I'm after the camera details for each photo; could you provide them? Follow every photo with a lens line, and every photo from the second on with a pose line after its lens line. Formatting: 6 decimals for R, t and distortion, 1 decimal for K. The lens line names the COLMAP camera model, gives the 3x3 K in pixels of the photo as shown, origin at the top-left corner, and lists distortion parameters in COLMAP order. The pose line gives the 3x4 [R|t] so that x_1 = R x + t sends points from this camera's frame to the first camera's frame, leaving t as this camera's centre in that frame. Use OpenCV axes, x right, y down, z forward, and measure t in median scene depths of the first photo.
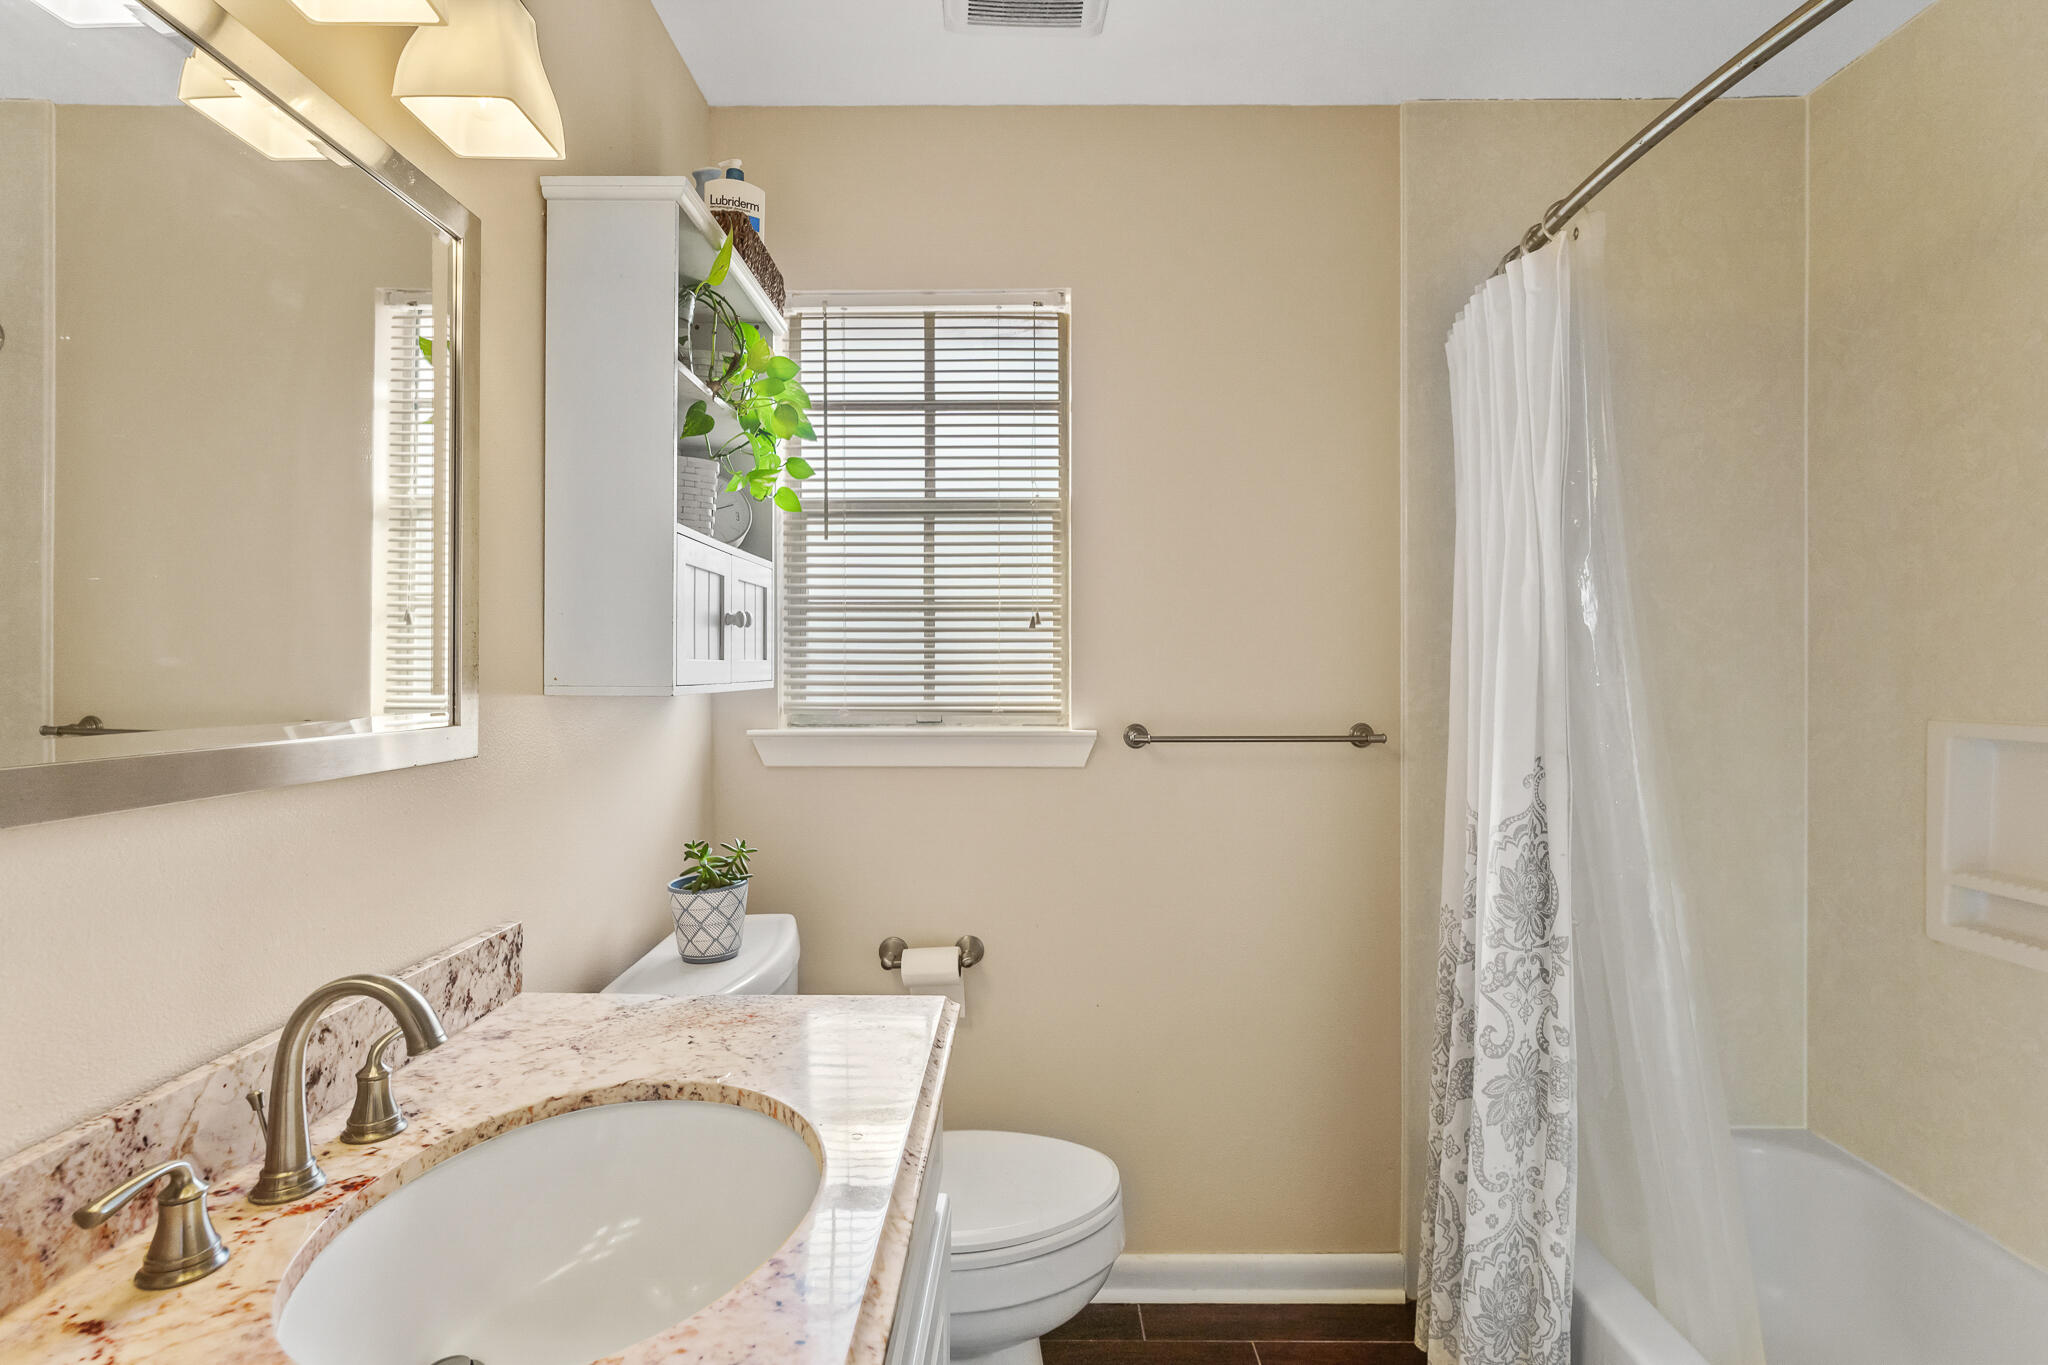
lens RADIAL K [[994.3, 0, 1027.6], [0, 994.3, 675.4], [0, 0, 1]] dist [0.001303, -0.000051]
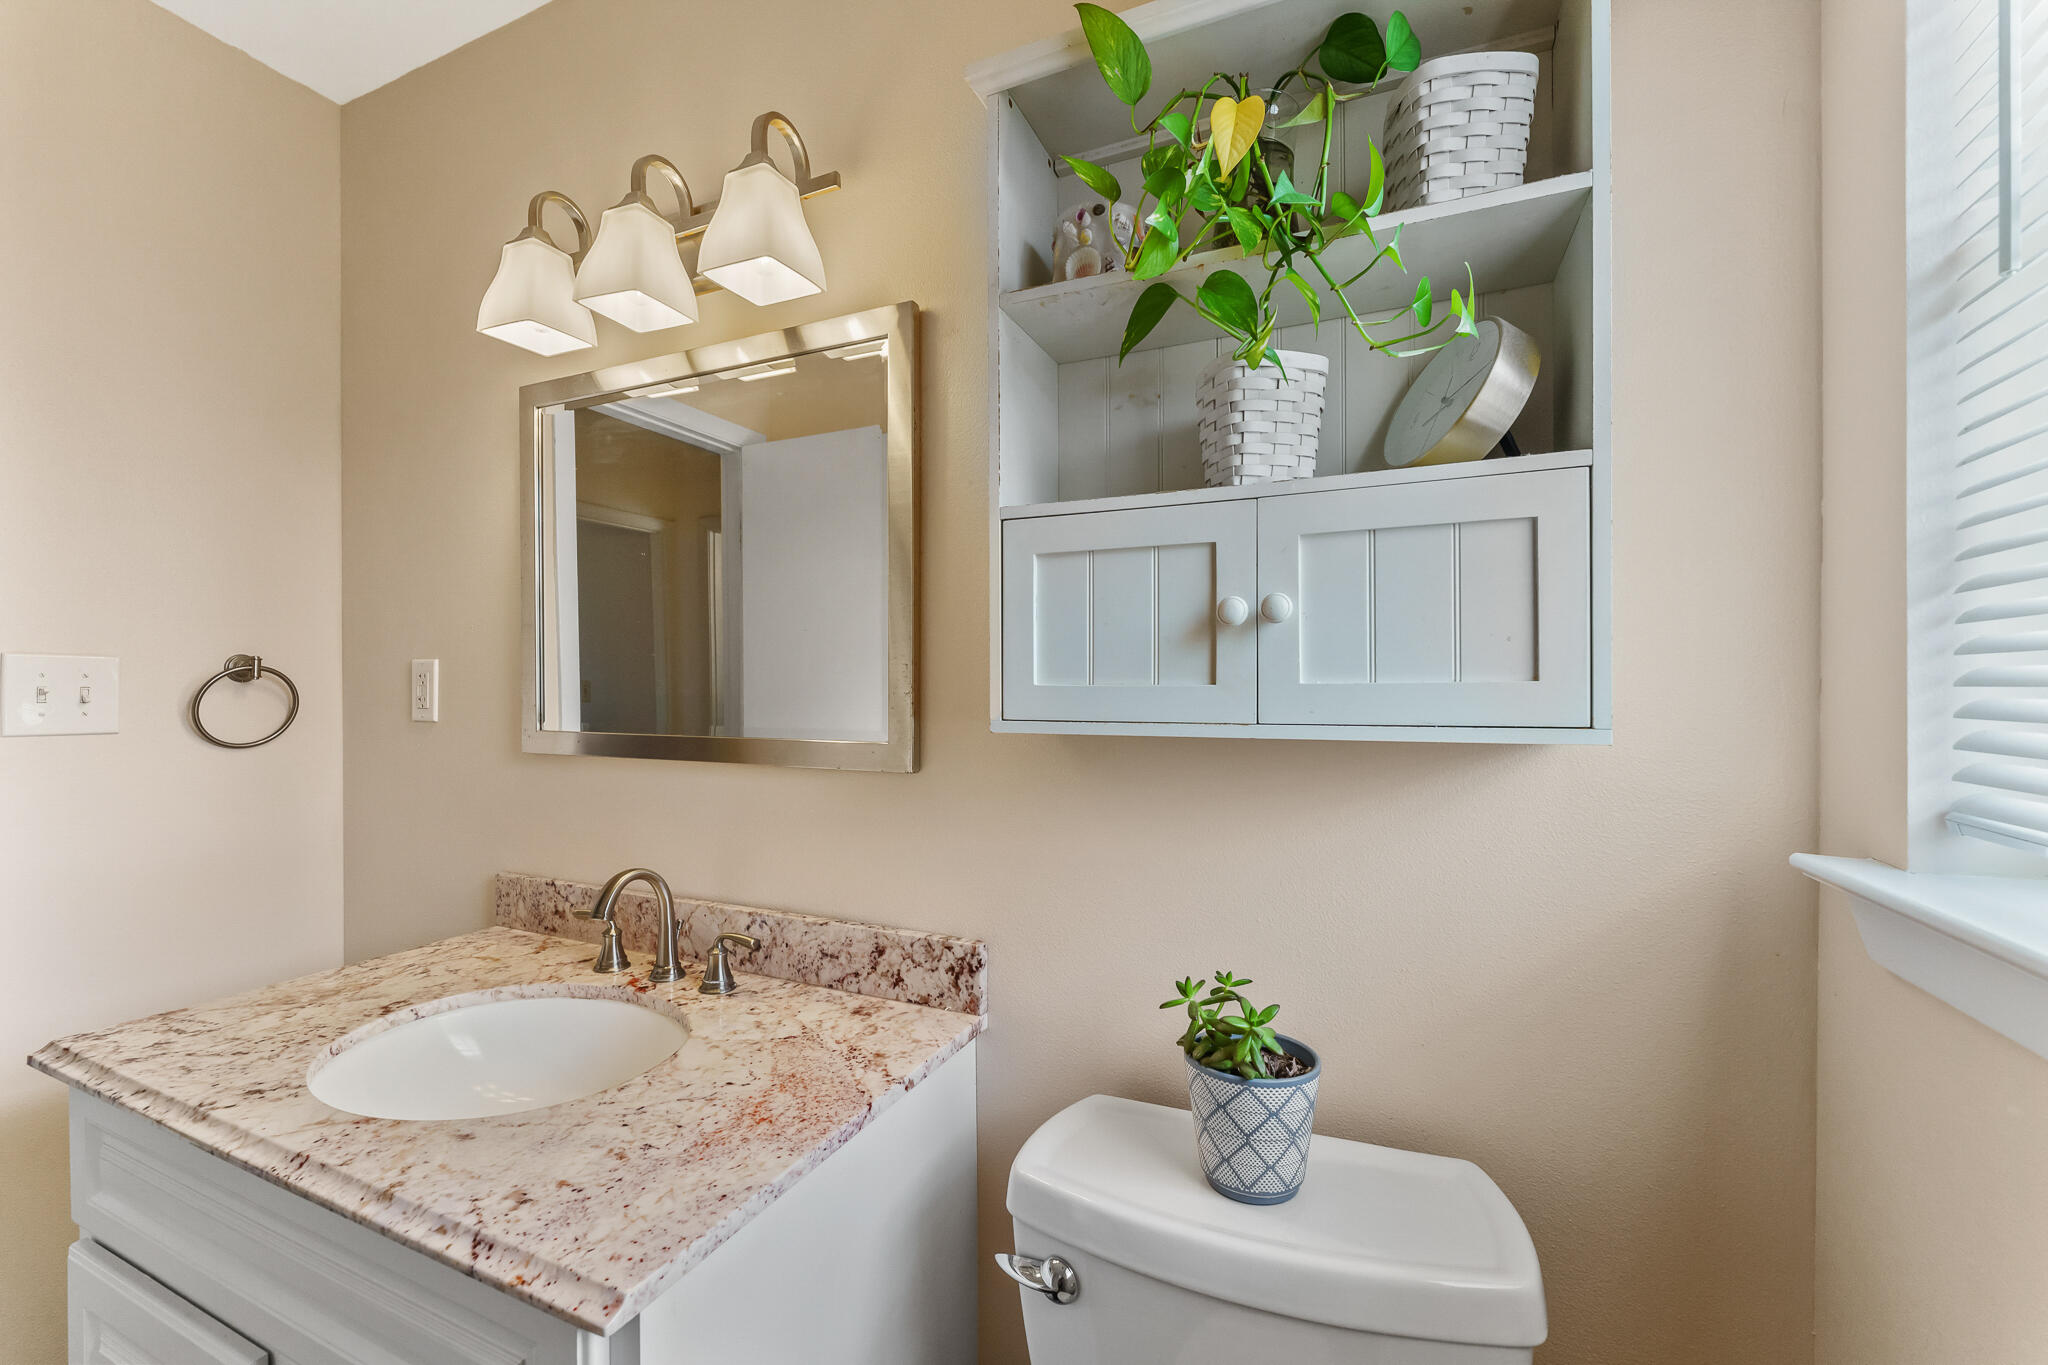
lens RADIAL K [[826.5, 0, 1021.1], [0, 826.5, 683.6], [0, 0, 1]] dist [0.006123, -0.001756]
pose [[-0.412463, -0.007307, -0.910945, 0.279803], [-0.004757, 0.999971, -0.005867, -0.019350], [0.910962, 0.001914, -0.412486, 1.559698]]
